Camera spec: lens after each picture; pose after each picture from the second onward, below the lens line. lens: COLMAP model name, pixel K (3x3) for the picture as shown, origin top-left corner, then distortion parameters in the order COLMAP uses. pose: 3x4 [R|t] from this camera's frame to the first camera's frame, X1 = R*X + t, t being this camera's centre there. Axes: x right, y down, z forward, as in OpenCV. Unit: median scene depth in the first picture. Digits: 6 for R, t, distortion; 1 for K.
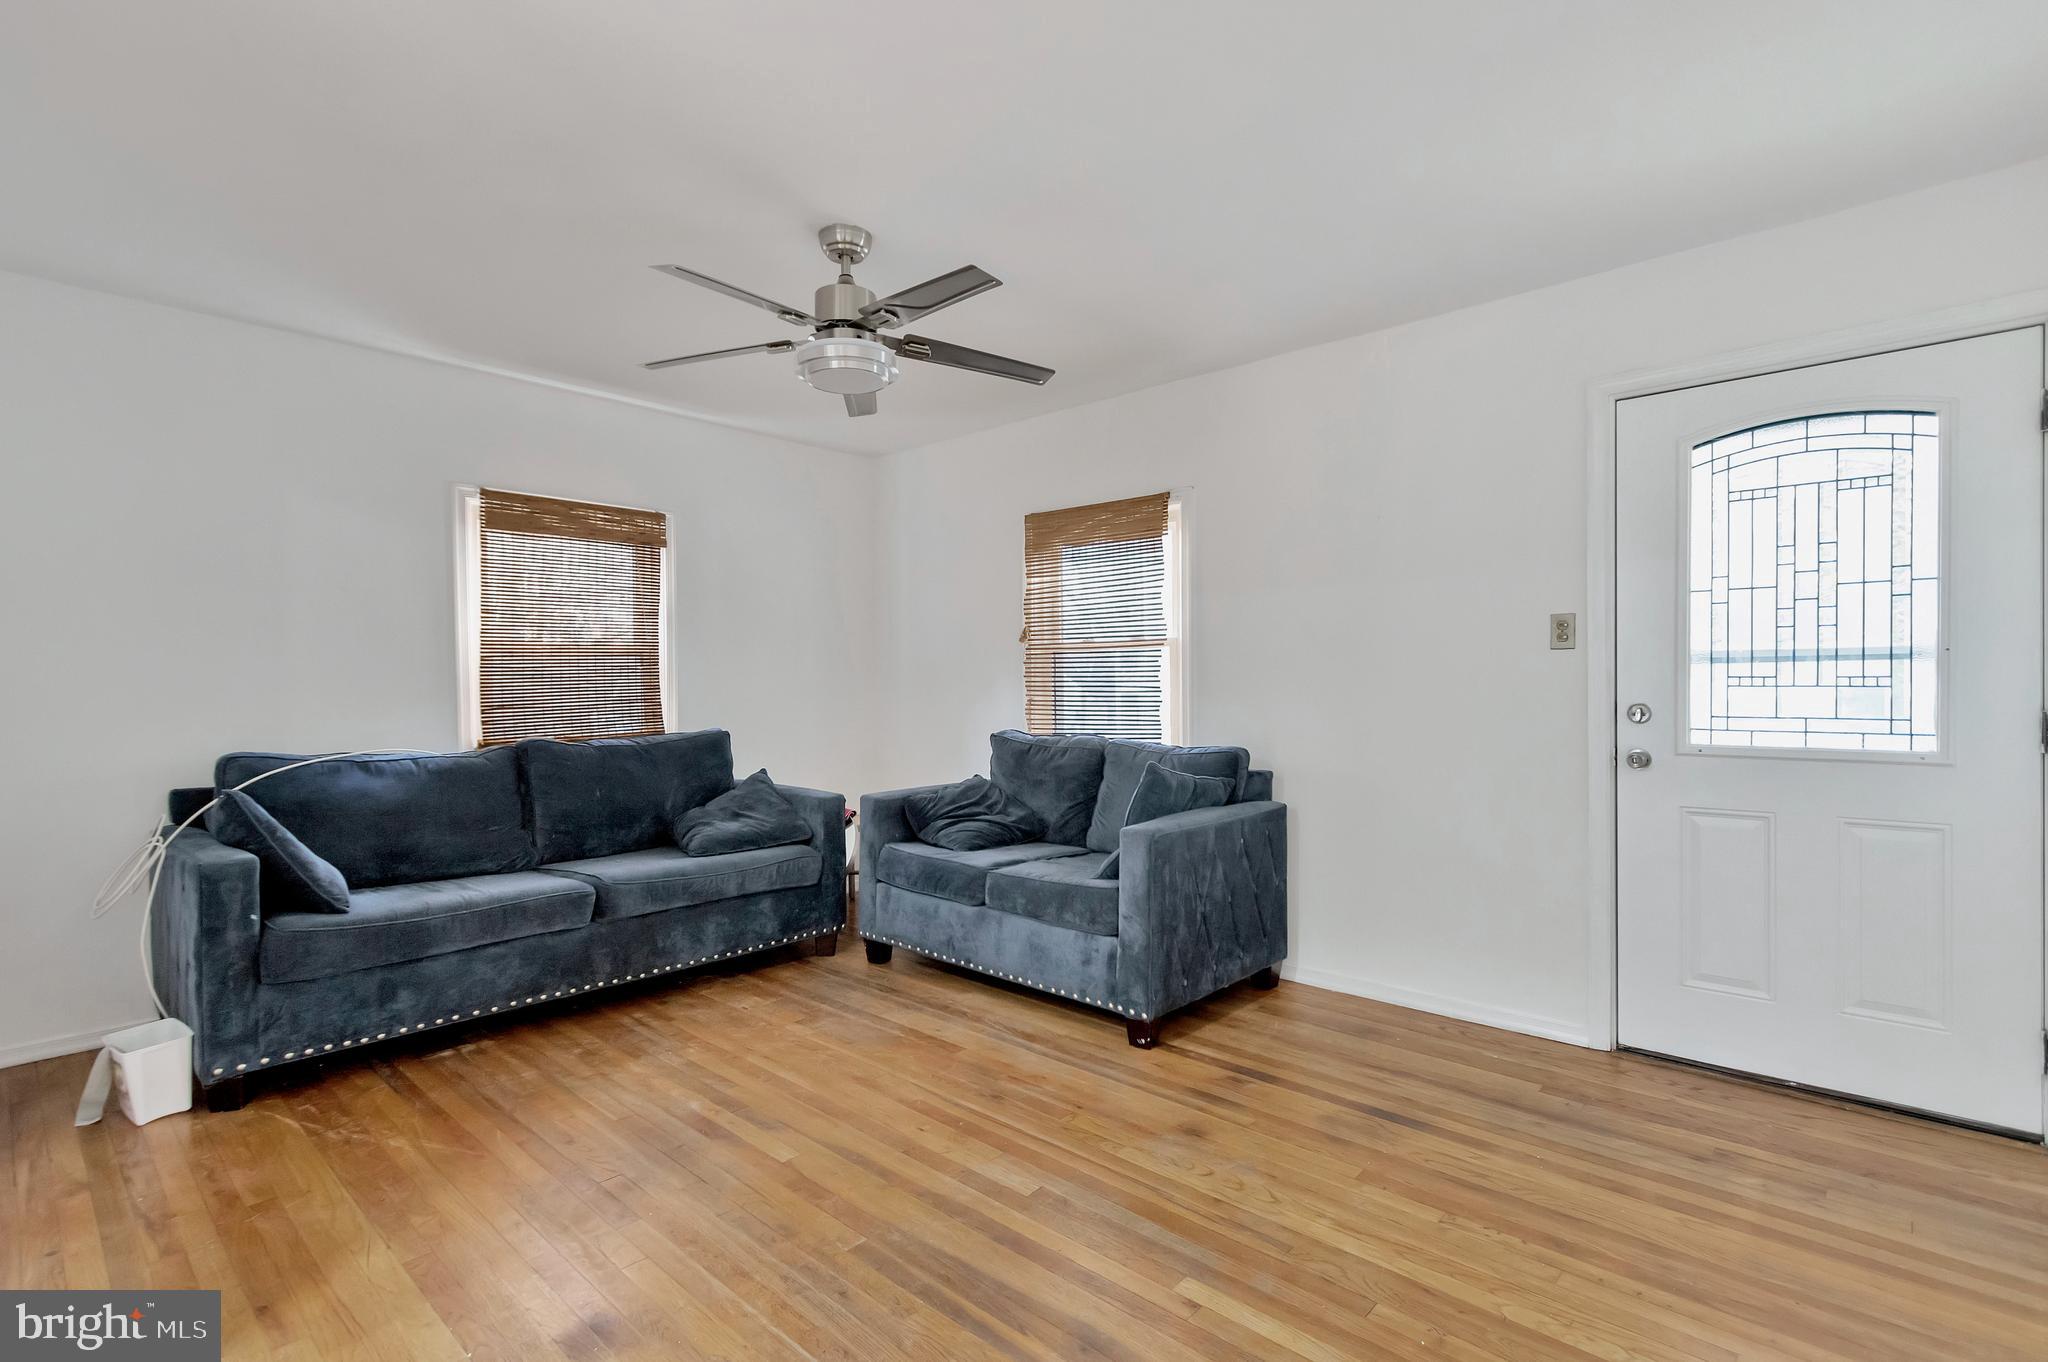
lens RADIAL K [[948.5, 0, 1021.0], [0, 948.5, 690.7], [0, 0, 1]] dist [0.003417, 0.000419]
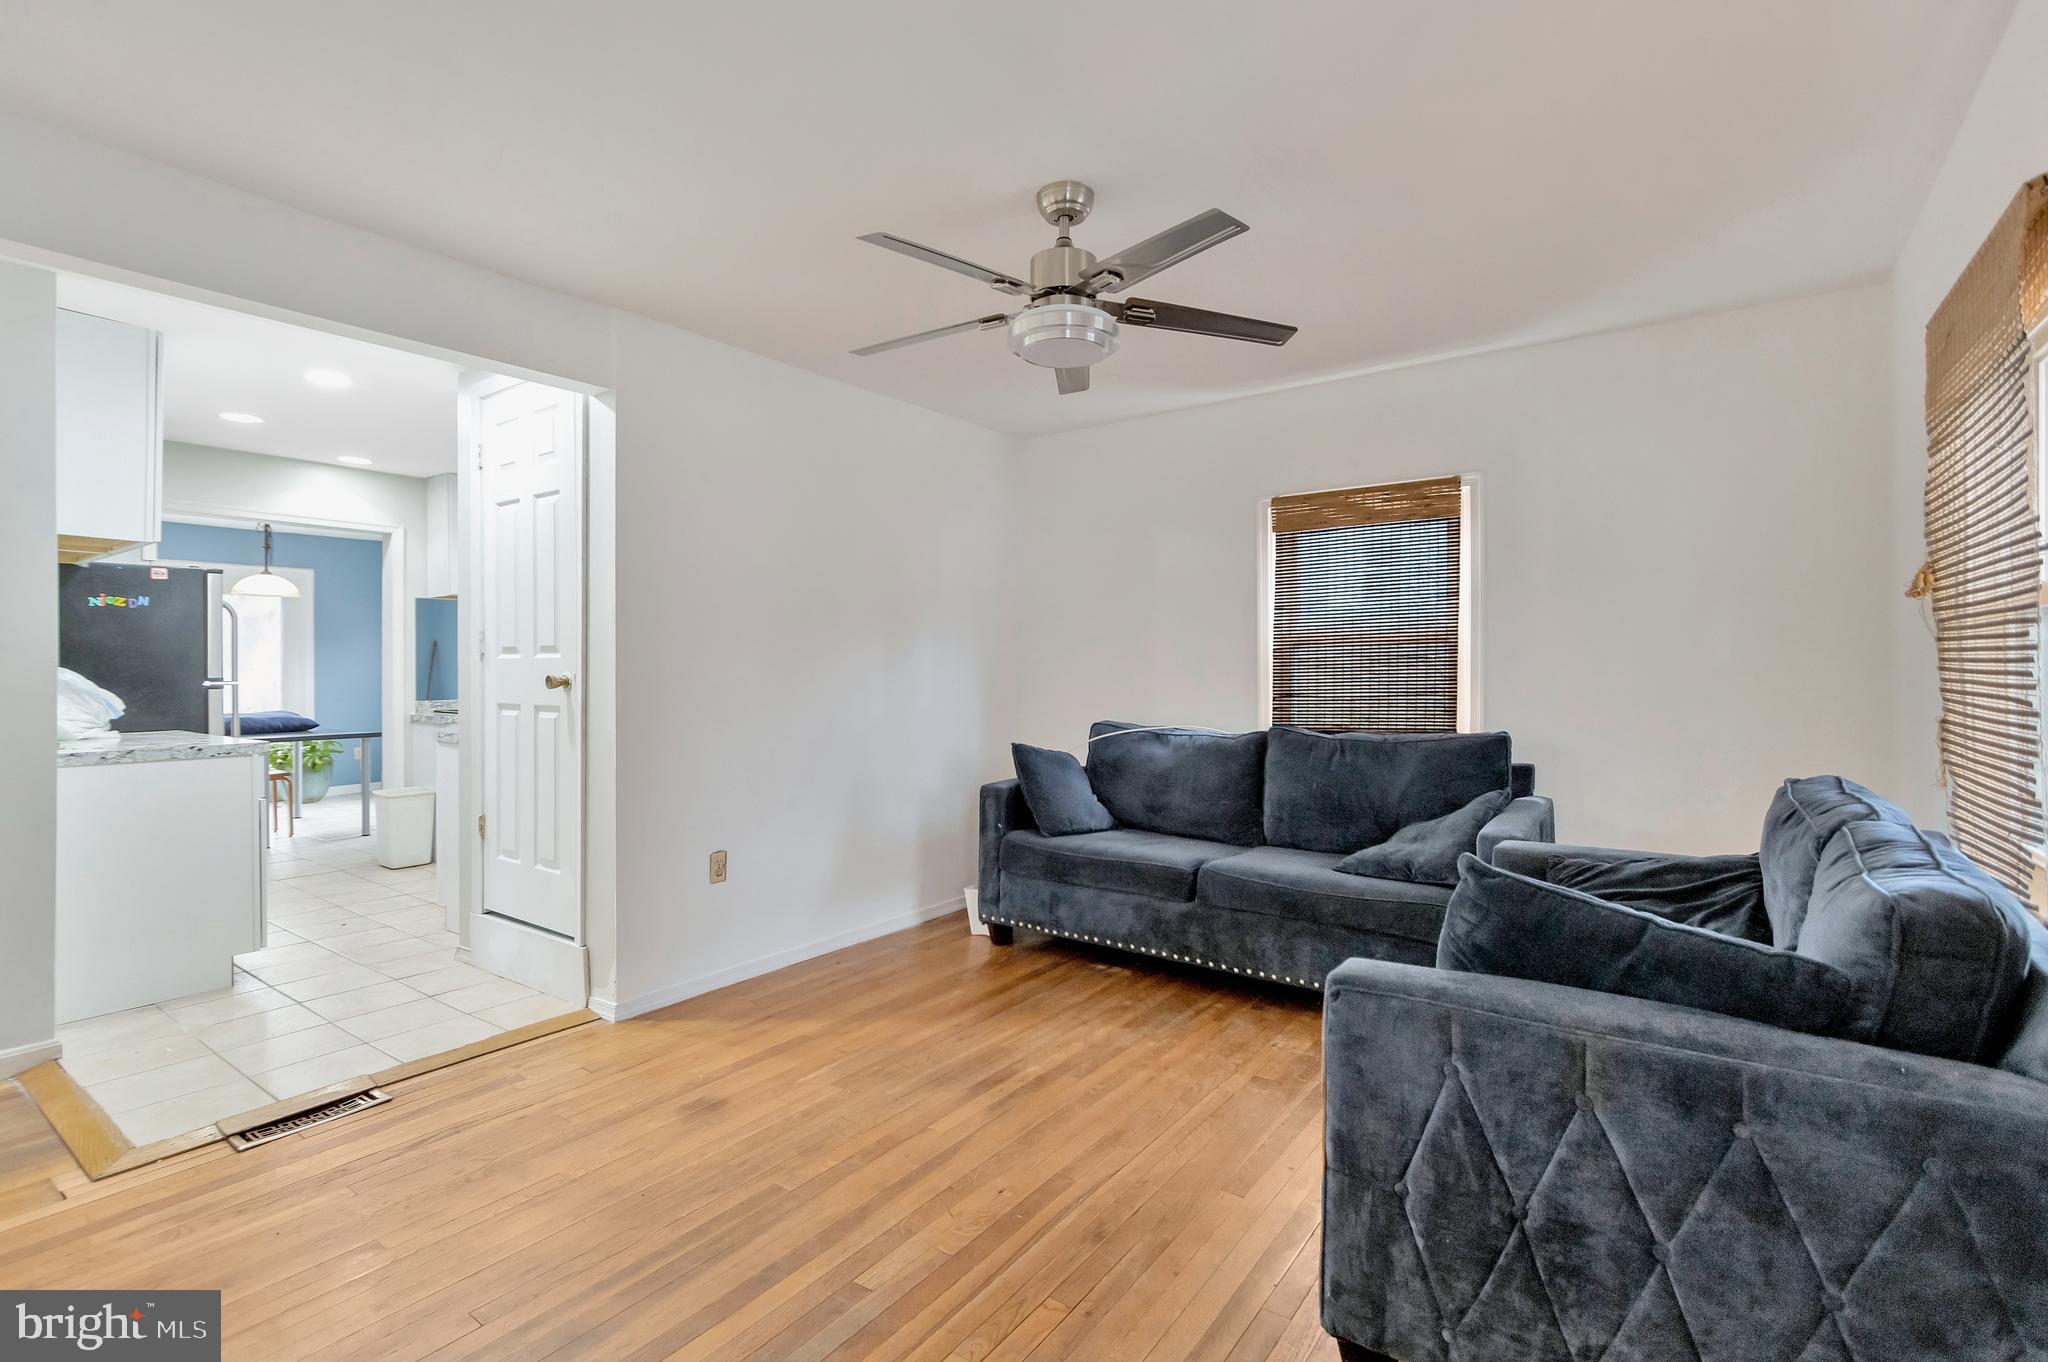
lens RADIAL K [[934.1, 0, 1020.6], [0, 934.1, 670.1], [0, 0, 1]] dist [0.000476, -0.000193]
pose [[0.106450, 0.008895, -0.994278, 0.544814], [-0.002900, 0.999959, 0.008635, -0.022770], [0.994314, 0.001965, 0.106472, 0.663539]]
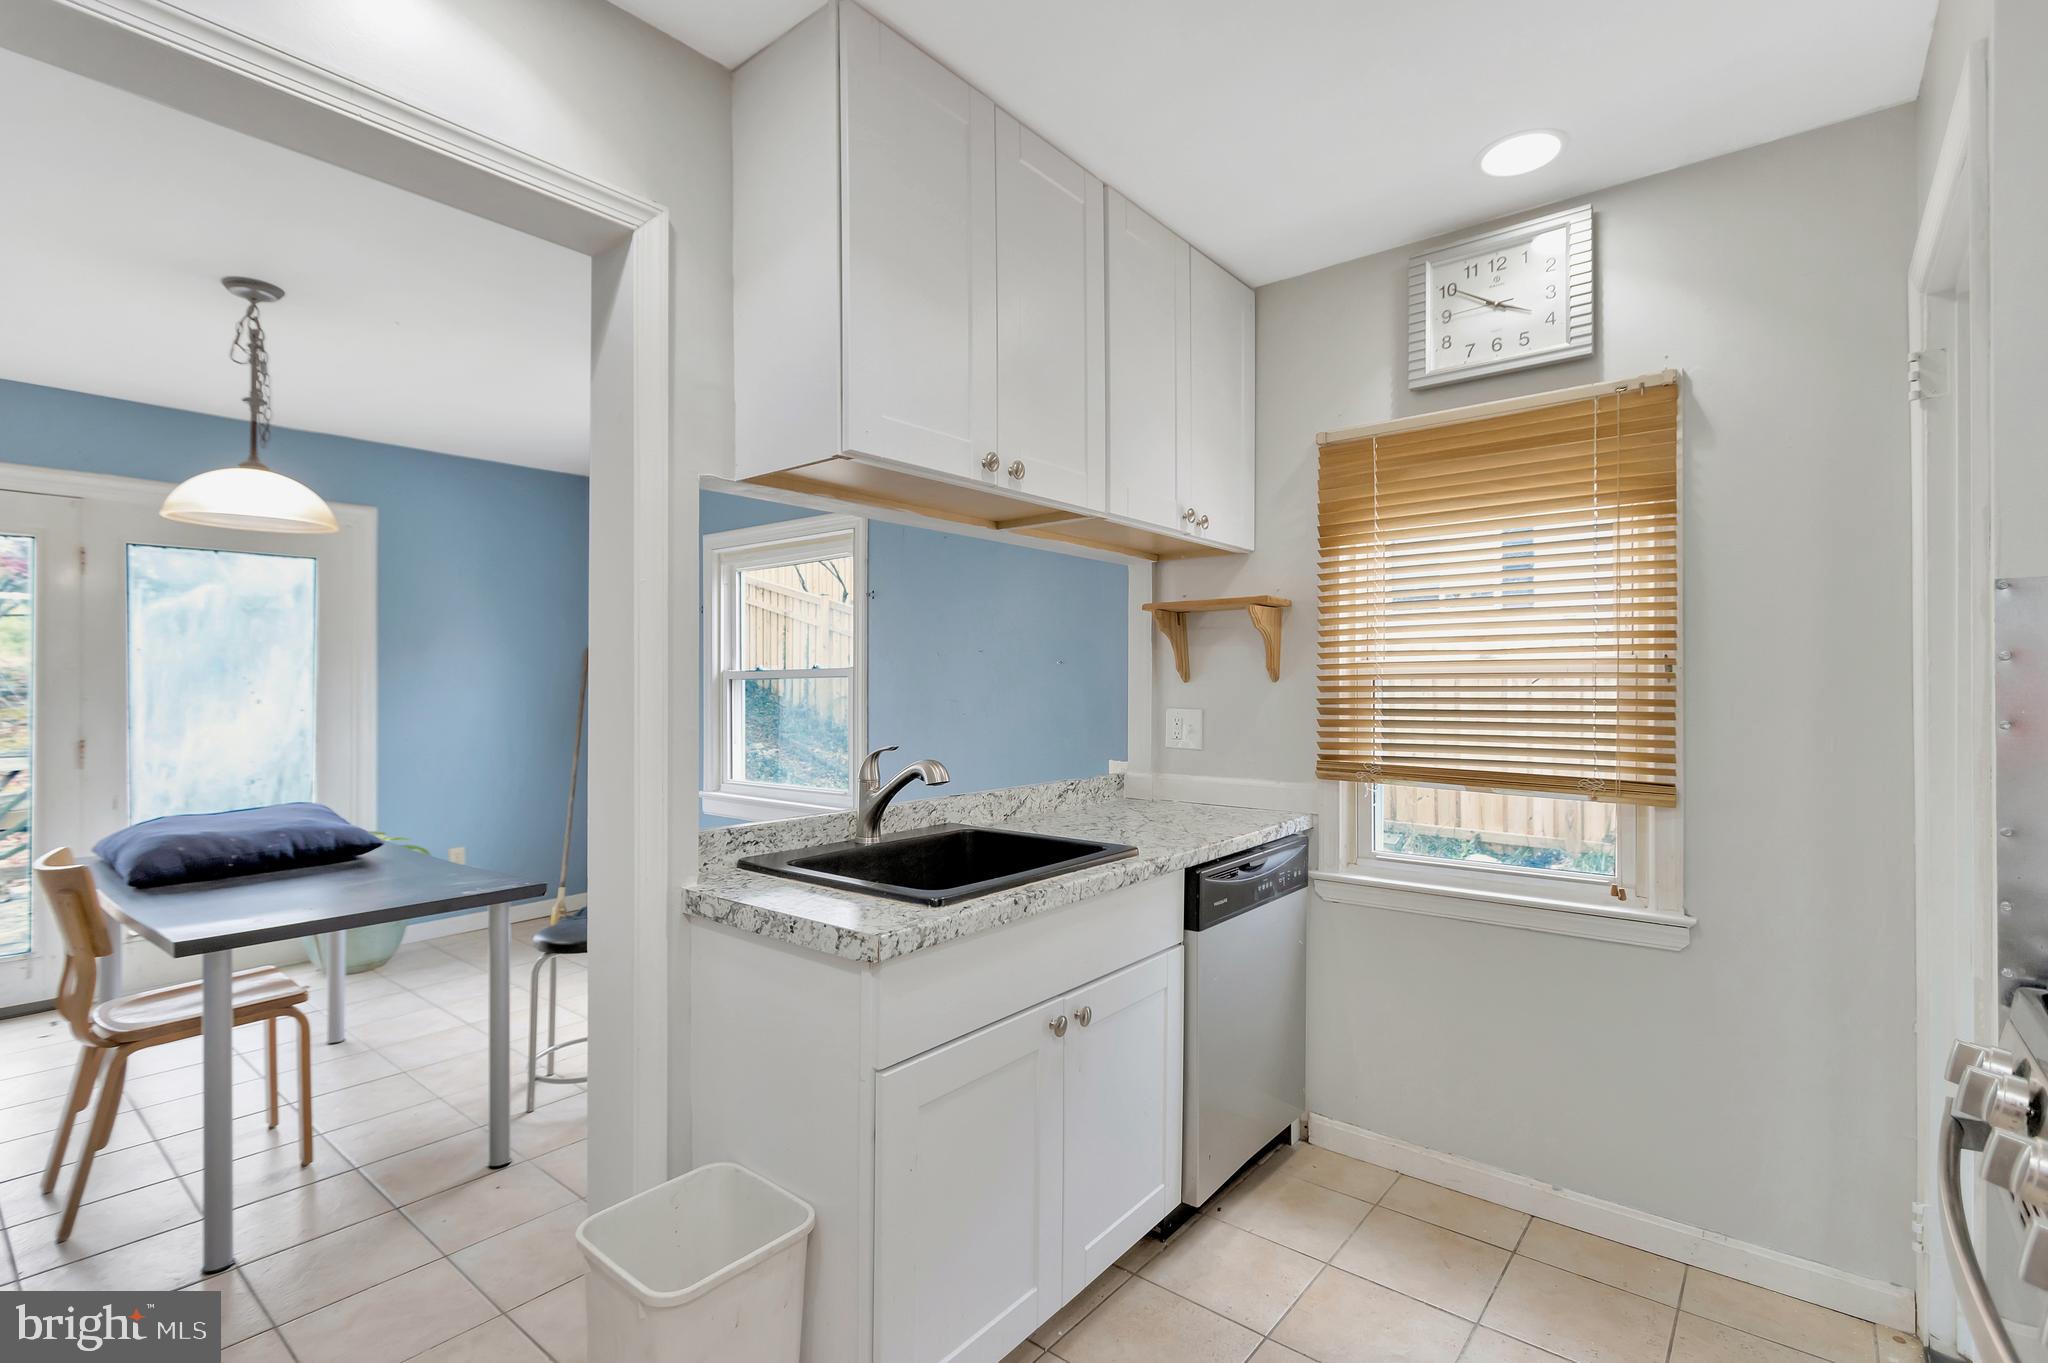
lens RADIAL K [[948.1, 0, 1024.0], [0, 948.1, 681.5], [0, 0, 1]] dist [-0.000870, -0.000137]
pose [[0.047332, -0.002027, -0.998877, -0.778201], [-0.008977, 0.999957, -0.002454, -0.027410], [0.998839, 0.009083, 0.047312, -0.114535]]
